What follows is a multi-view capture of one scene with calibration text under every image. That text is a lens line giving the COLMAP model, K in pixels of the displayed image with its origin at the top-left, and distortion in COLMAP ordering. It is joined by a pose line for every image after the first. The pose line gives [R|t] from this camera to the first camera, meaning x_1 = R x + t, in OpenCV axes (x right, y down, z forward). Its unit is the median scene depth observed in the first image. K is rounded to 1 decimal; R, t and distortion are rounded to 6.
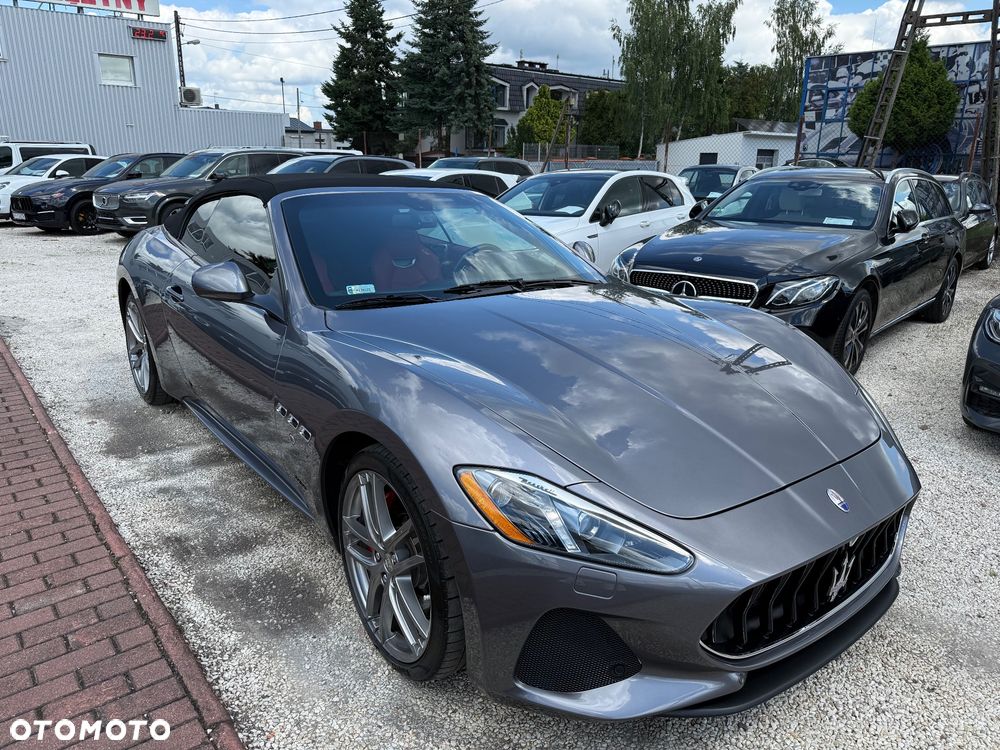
lens RADIAL K [[705.4, 0, 501.8], [0, 705.4, 376.8], [0, 0, 1]] dist [0.020649, -0.029481]
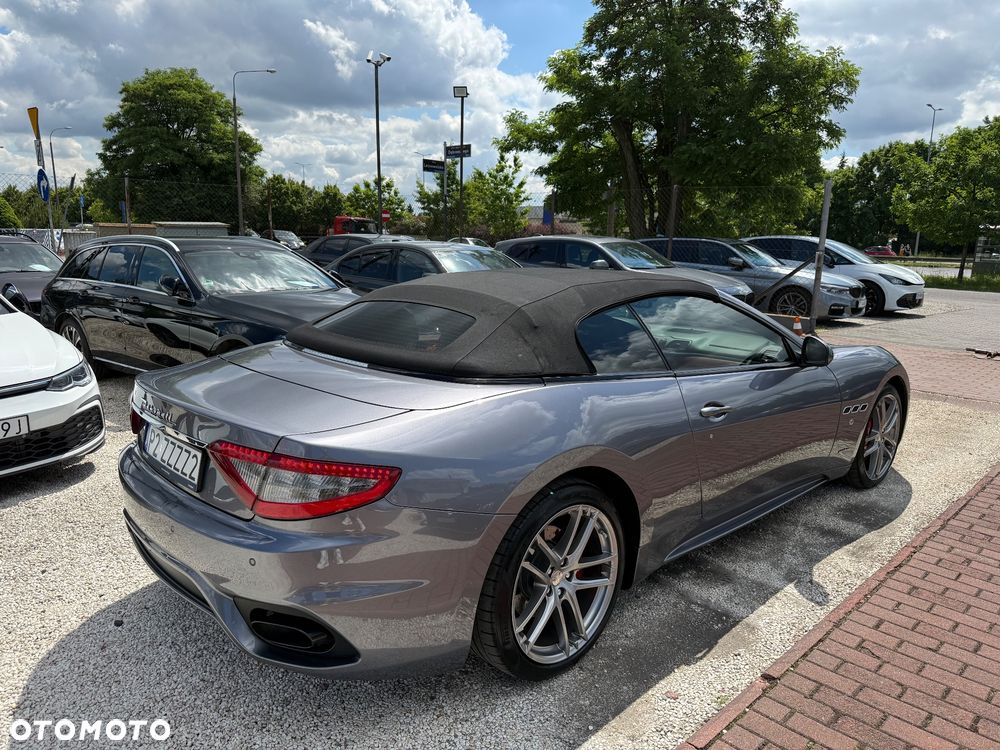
lens RADIAL K [[705.4, 0, 498.1], [0, 705.4, 383.9], [0, 0, 1]] dist [0.020649, -0.029481]
pose [[-0.084079, -0.218848, 0.972130, -0.289144], [0.264230, 0.935764, 0.233514, -0.095735], [-0.960788, 0.276500, -0.020852, 0.285986]]
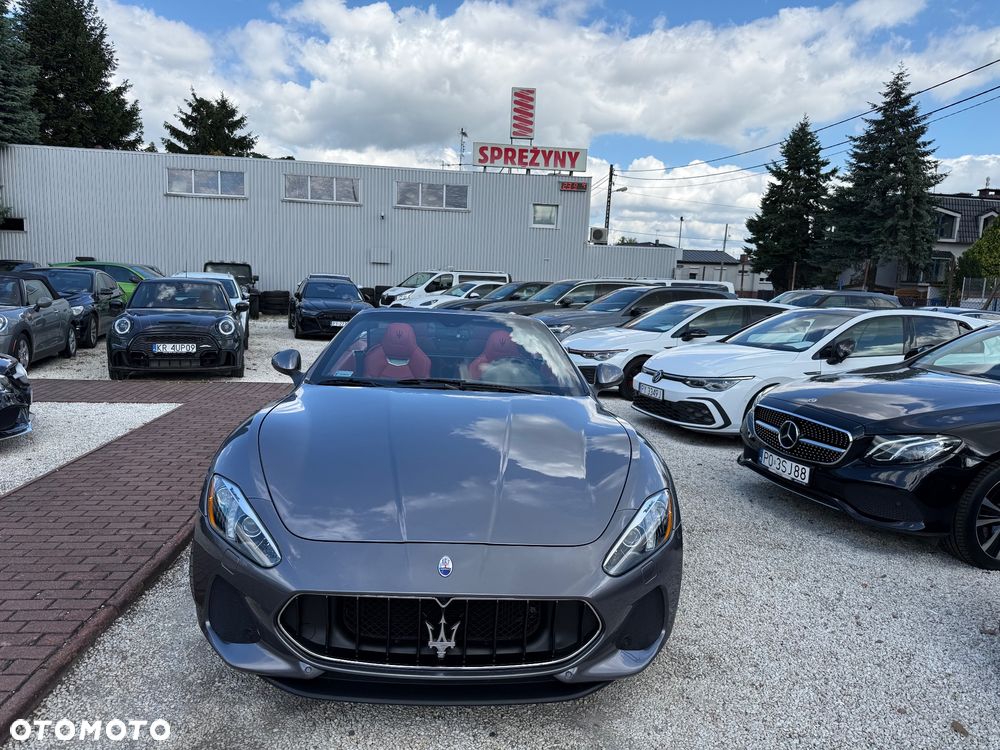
lens RADIAL K [[705.4, 0, 496.4], [0, 705.4, 382.2], [0, 0, 1]] dist [0.020649, -0.029481]
pose [[0.829782, 0.099533, -0.549141, 0.146086], [-0.189447, 0.975777, -0.109403, -0.002198], [0.524950, 0.194814, 0.828538, -0.002691]]
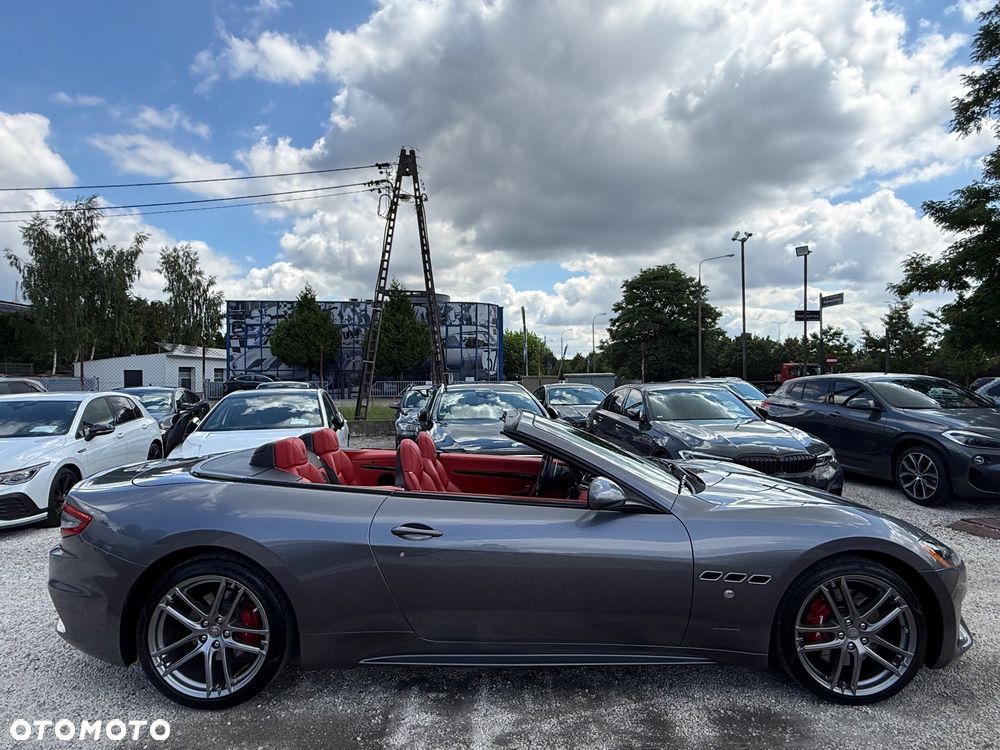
lens RADIAL K [[570.9, 0, 496.2], [0, 570.9, 383.7], [0, 0, 1]] dist [-0.010656, 0.007251]
pose [[0.619163, -0.023957, 0.784897, -0.223637], [0.239615, 0.957628, -0.159790, -0.036294], [-0.747811, 0.287009, 0.598668, 0.089635]]
